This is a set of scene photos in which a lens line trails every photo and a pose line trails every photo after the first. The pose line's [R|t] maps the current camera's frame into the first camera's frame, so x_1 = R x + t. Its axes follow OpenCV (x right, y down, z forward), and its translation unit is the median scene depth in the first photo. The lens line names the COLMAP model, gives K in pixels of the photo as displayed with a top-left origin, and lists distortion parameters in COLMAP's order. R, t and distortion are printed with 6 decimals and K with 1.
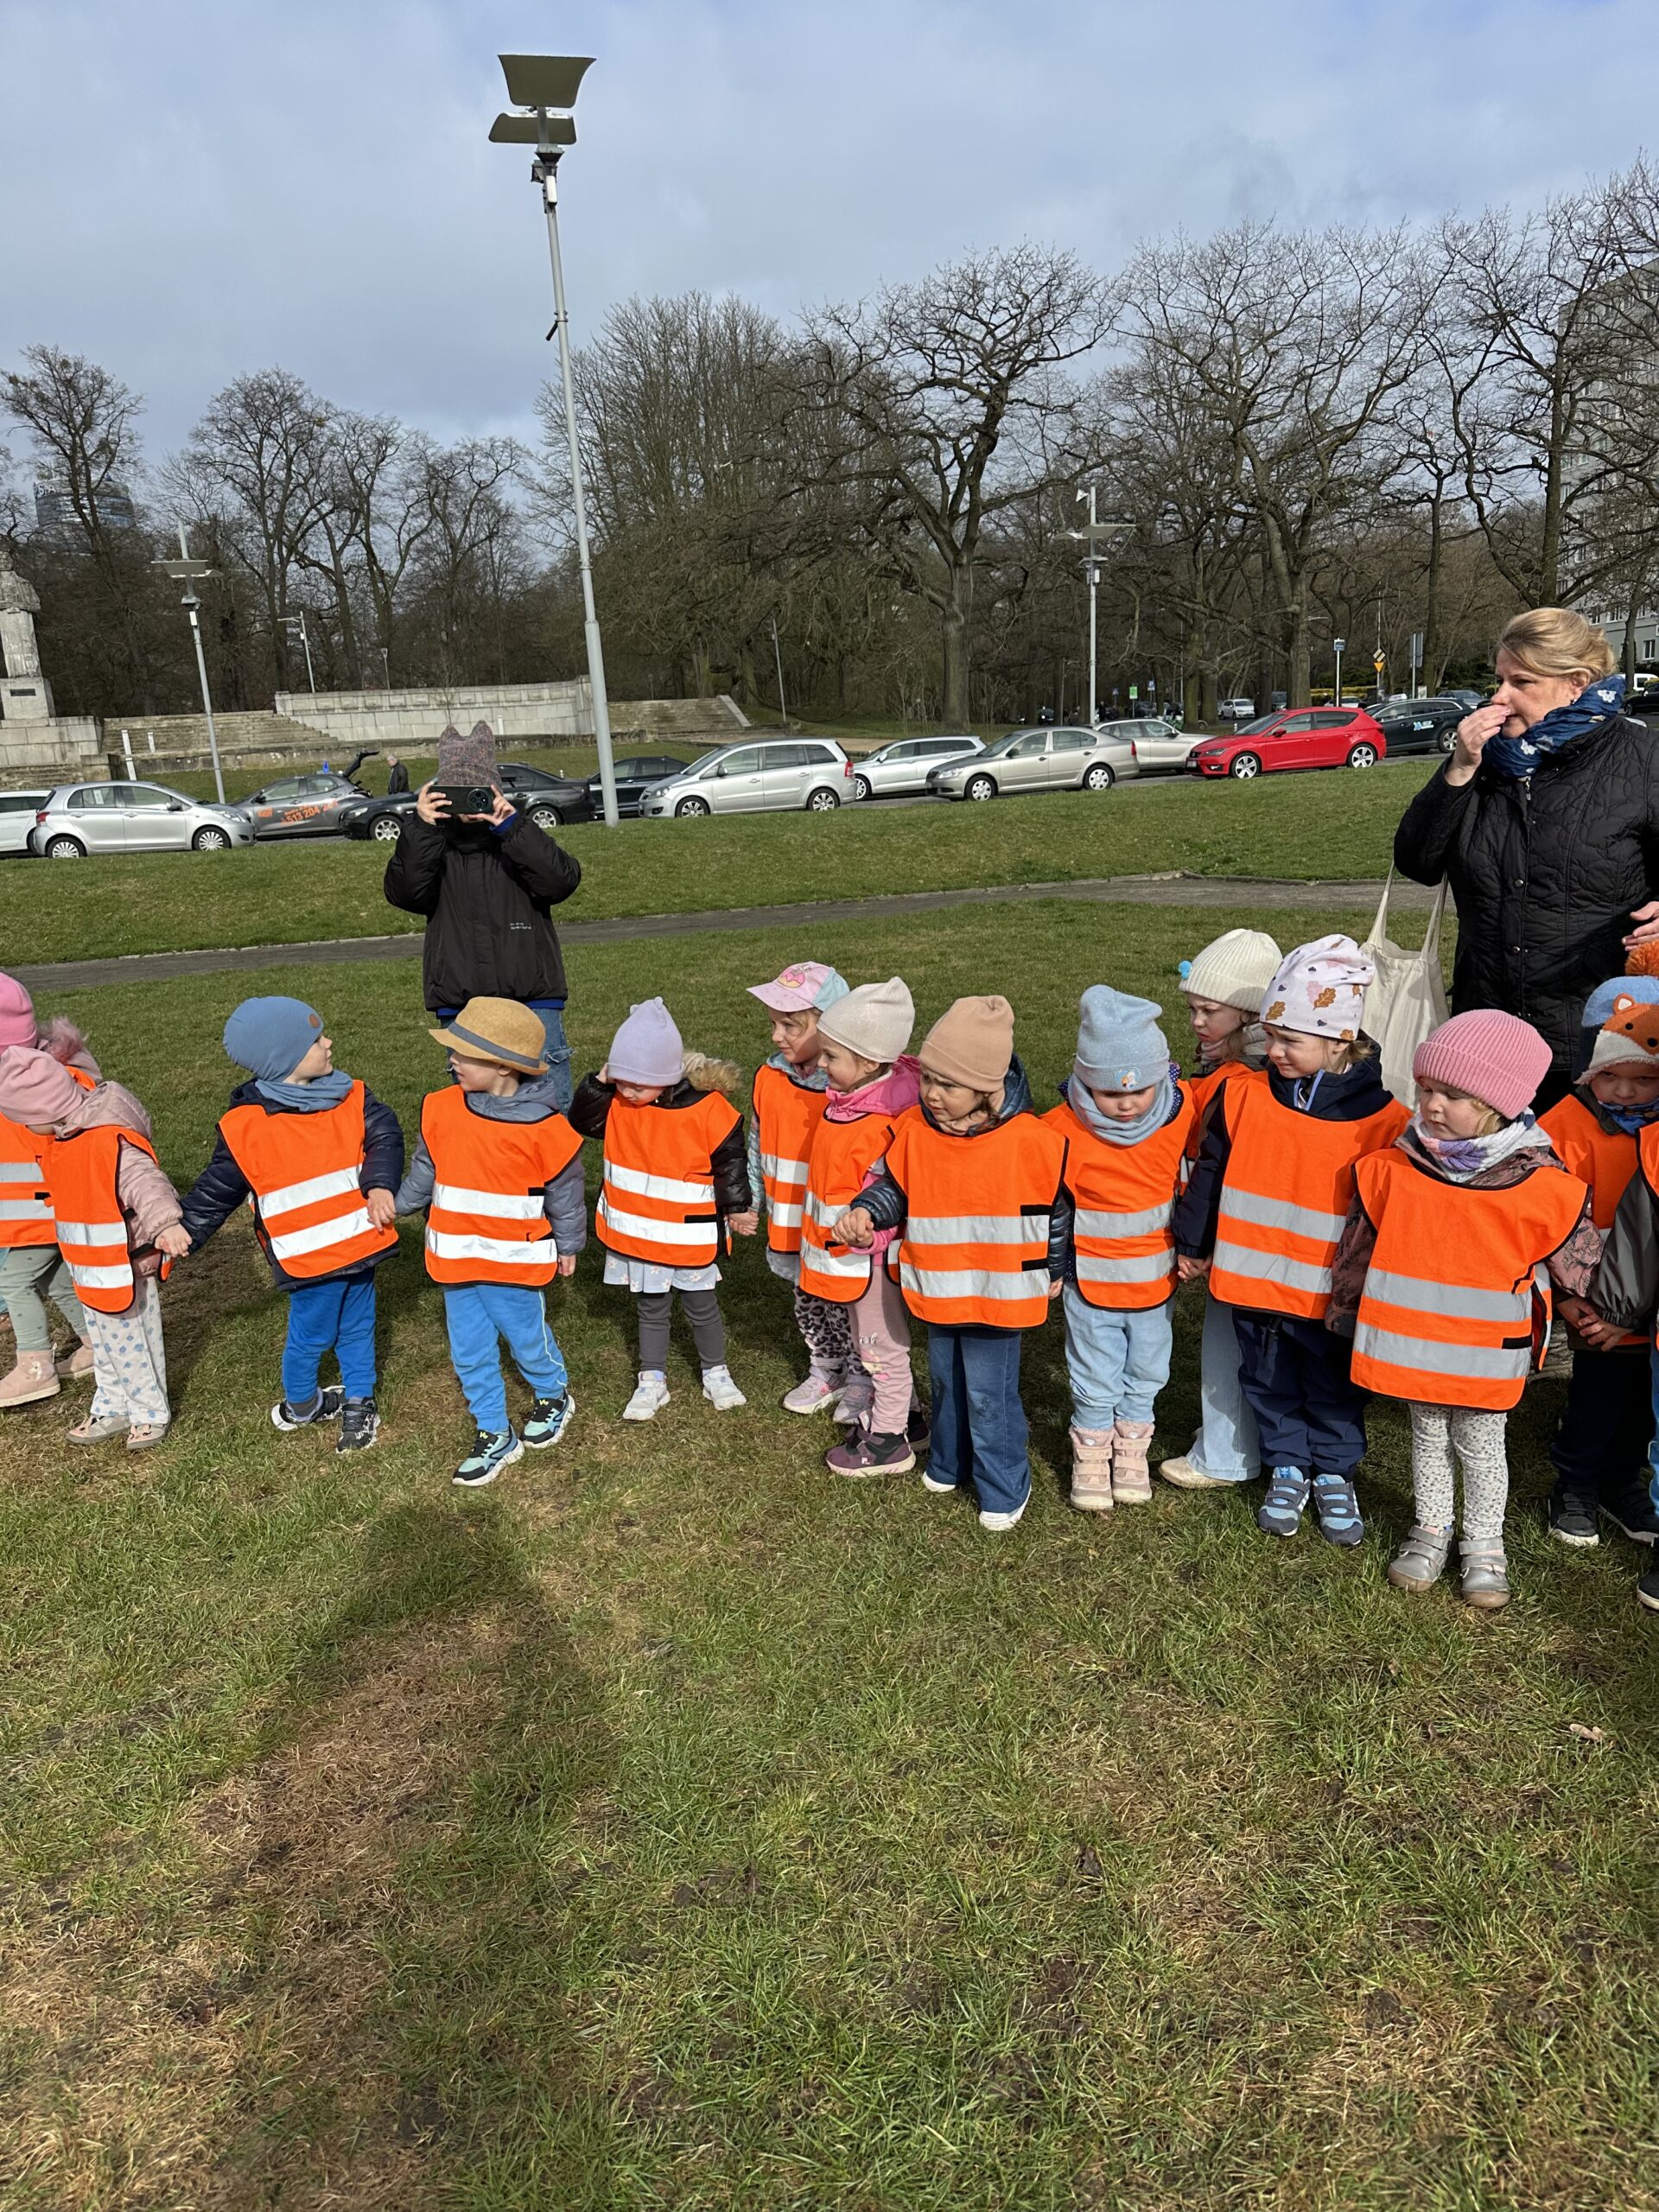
lens RADIAL K [[1580.6, 0, 862.3], [0, 1580.6, 1114.3], [0, 0, 1]] dist [0.049185, -0.059965]
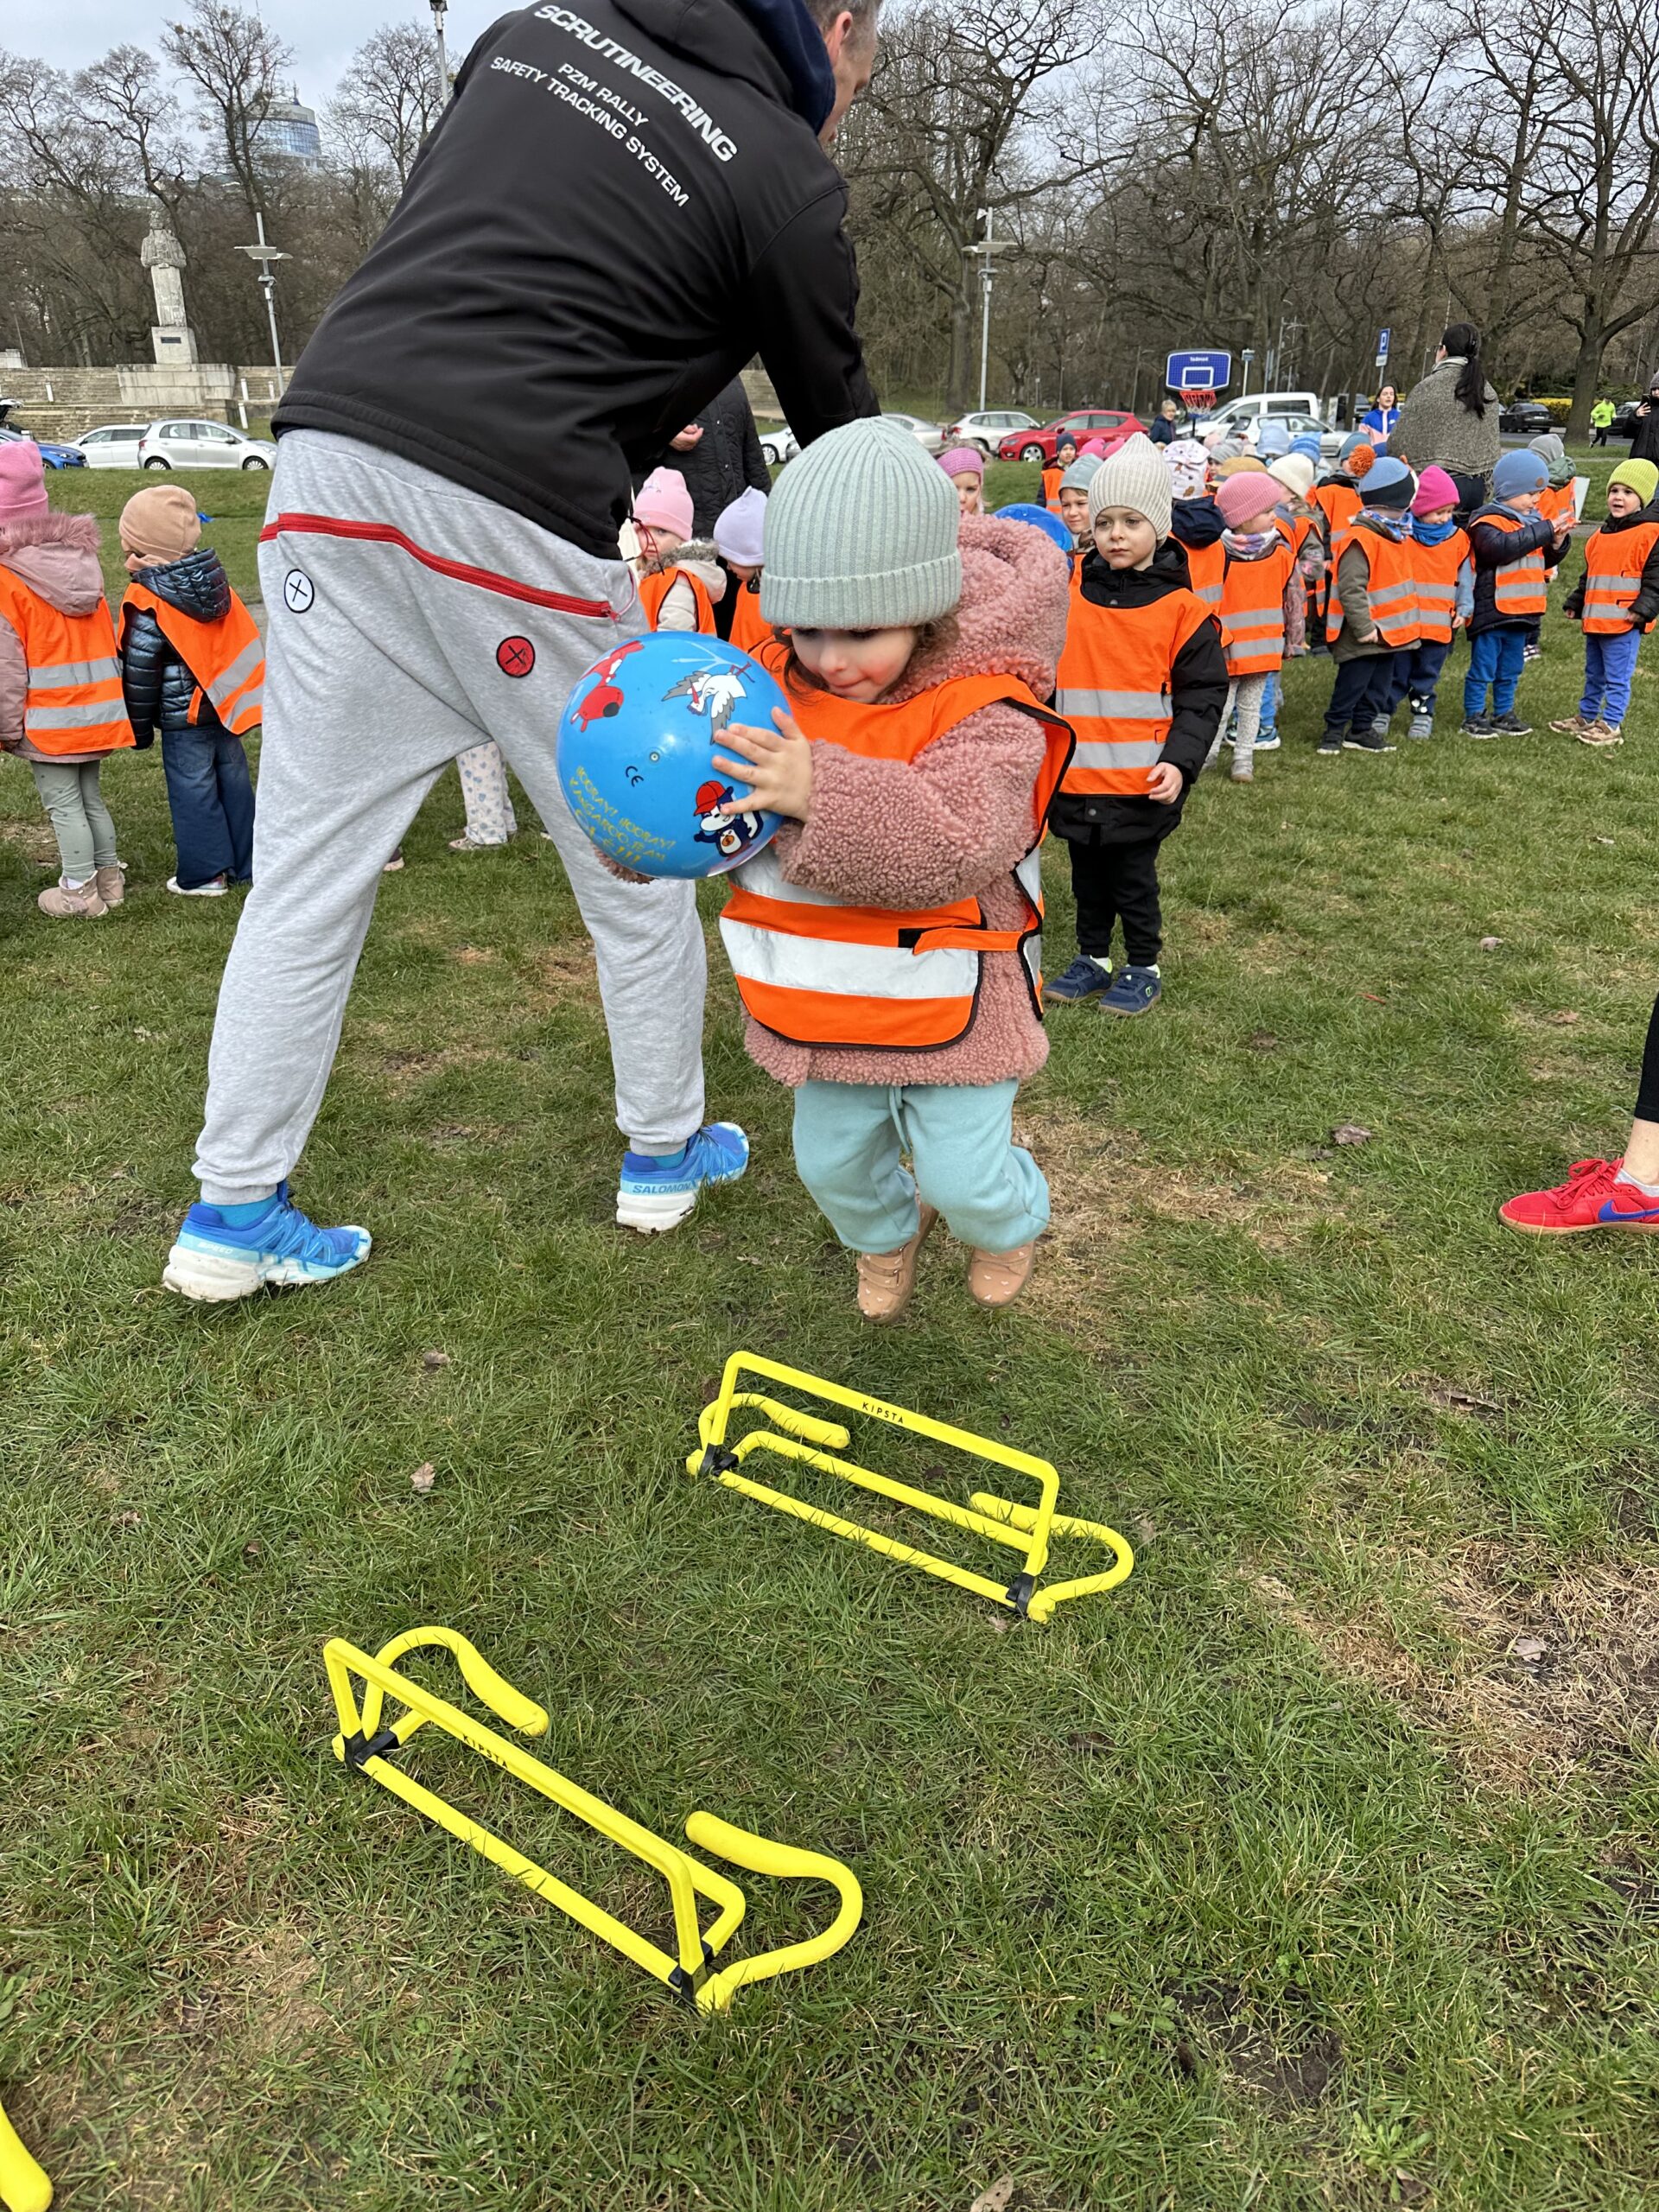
lens RADIAL K [[1584.2, 0, 828.1], [0, 1584.2, 1098.0], [0, 0, 1]] dist [0.008565, -0.011154]
pose [[0.989771, 0.098321, -0.103379, 0.114228], [-0.078948, 0.981012, 0.177153, 0.034371], [0.118834, -0.167179, 0.978739, -0.161305]]
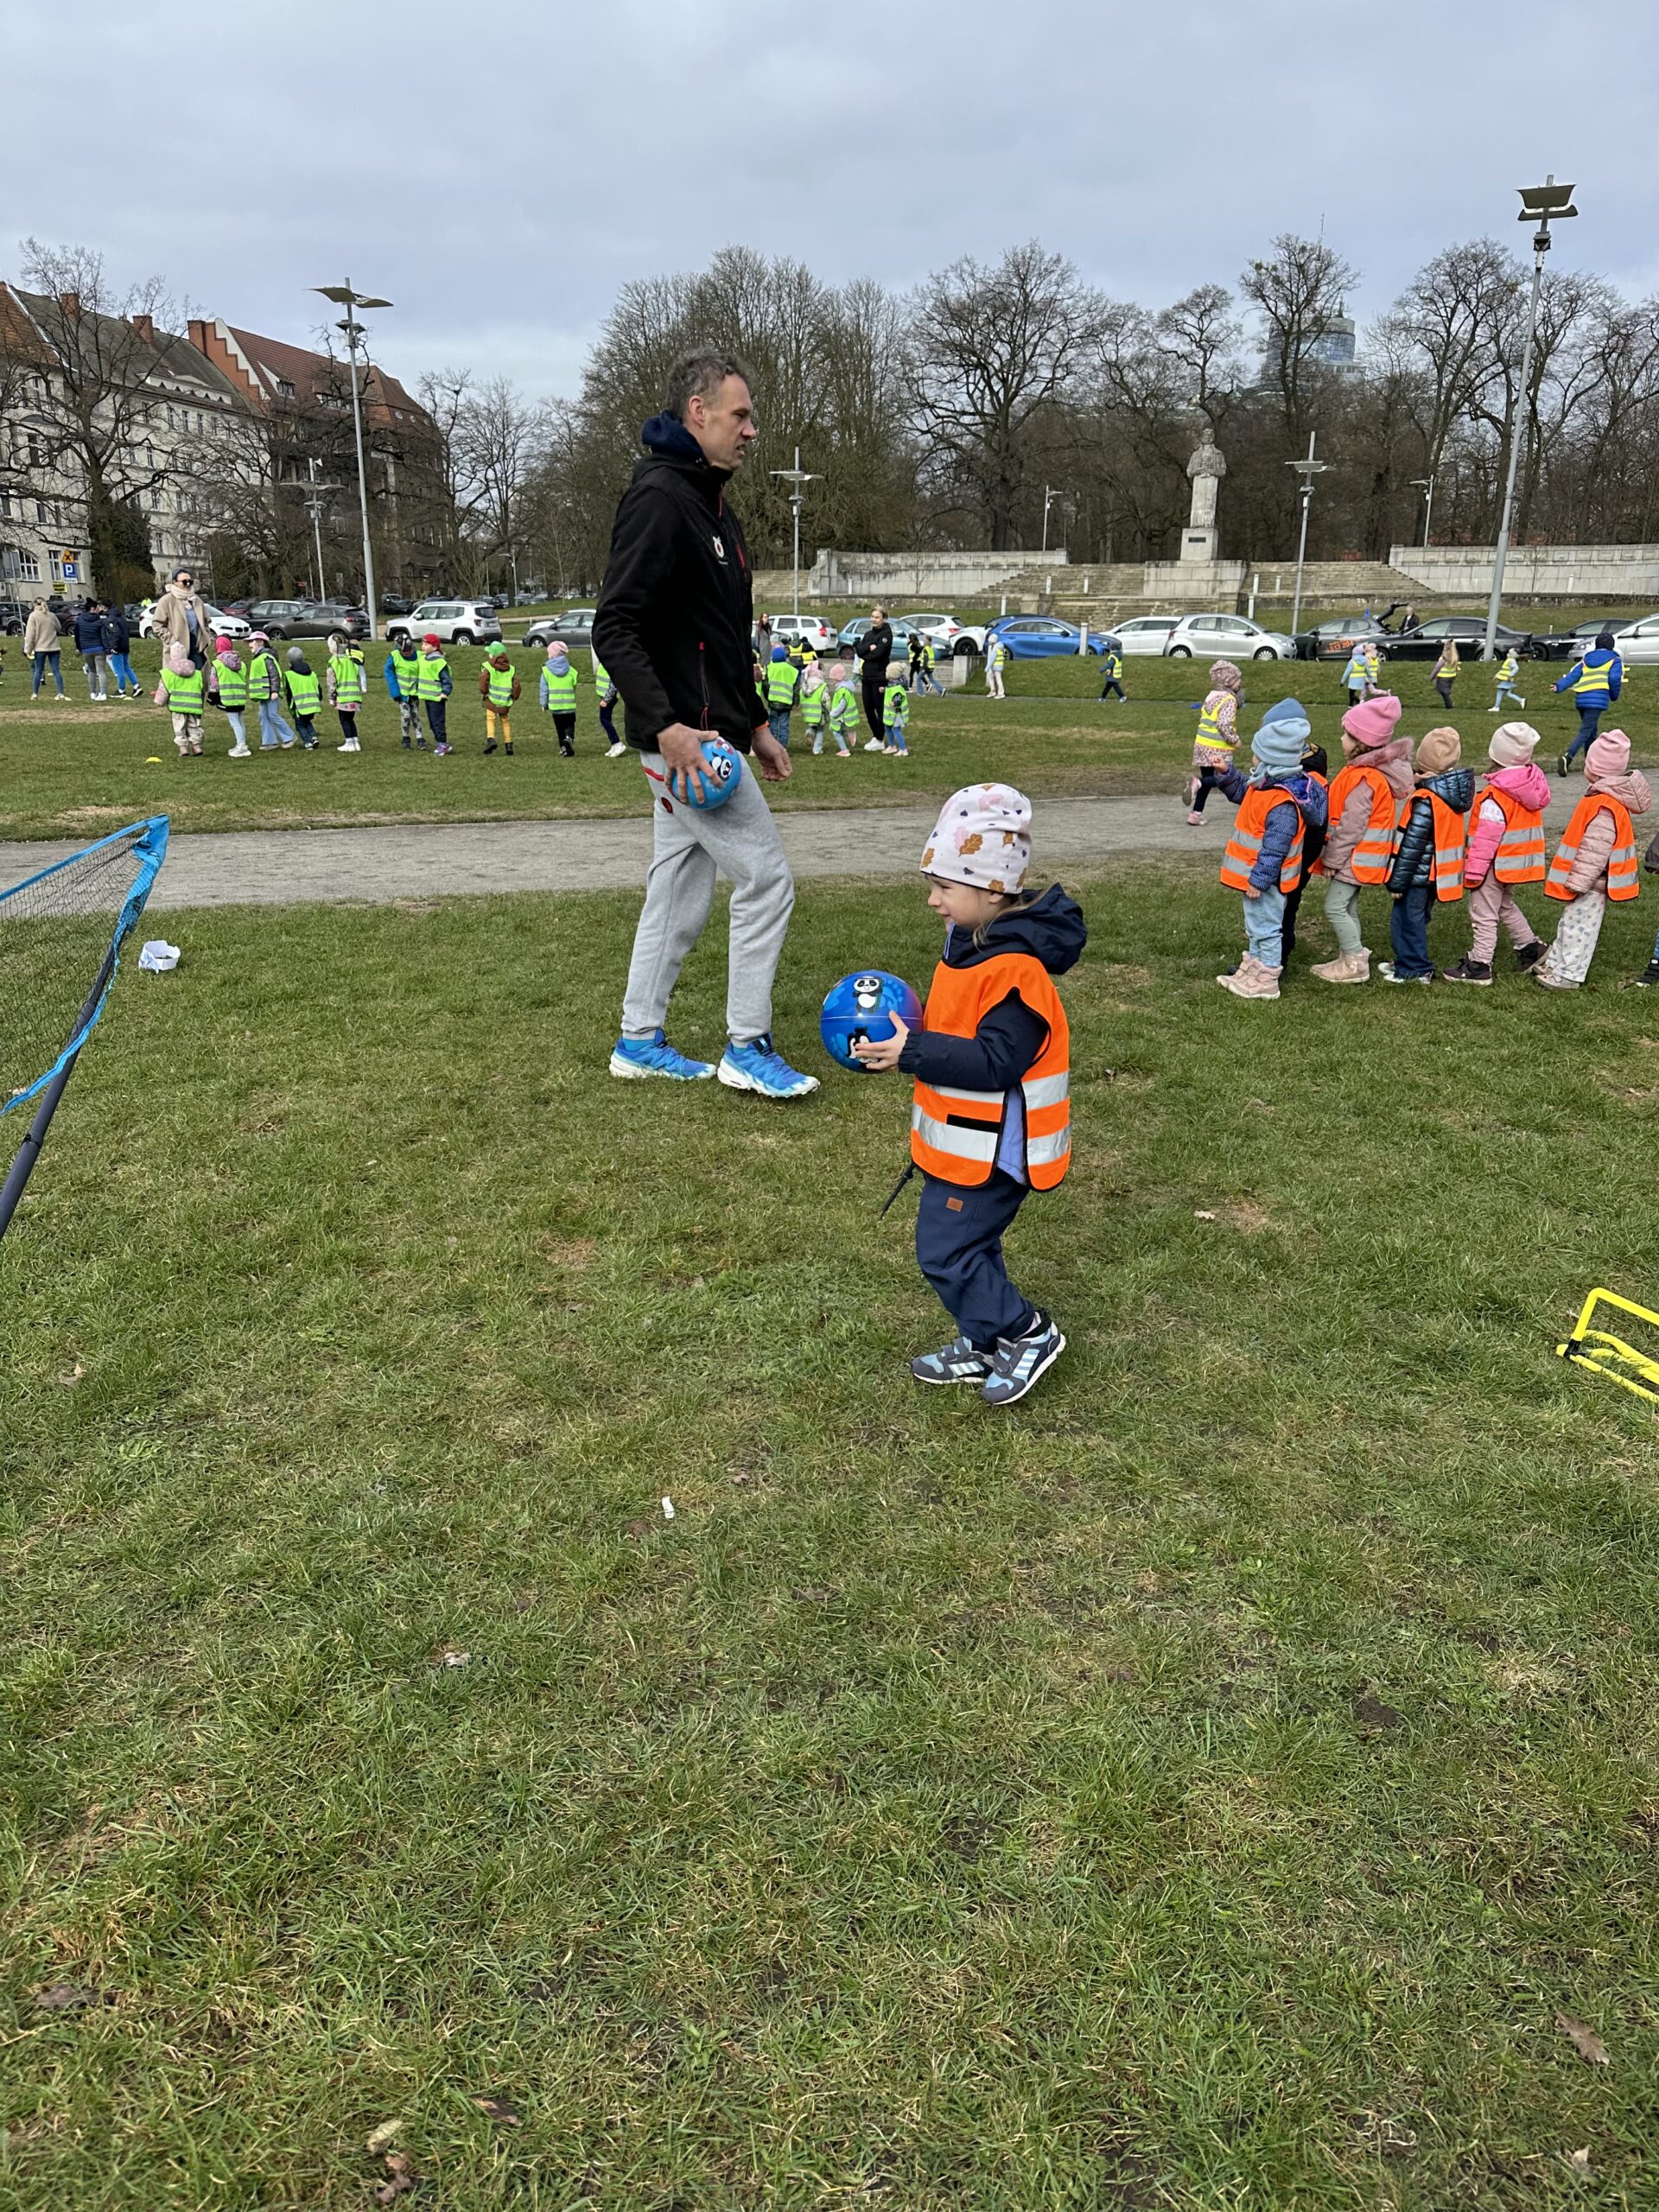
lens RADIAL K [[1582.5, 0, 821.8], [0, 1582.5, 1110.4], [0, 0, 1]] dist [0.016636, -0.012336]
pose [[0.764613, 0.254784, -0.591989, 0.112814], [-0.199449, 0.966993, 0.158572, 0.038346], [0.612851, -0.003174, 0.790192, -0.192923]]
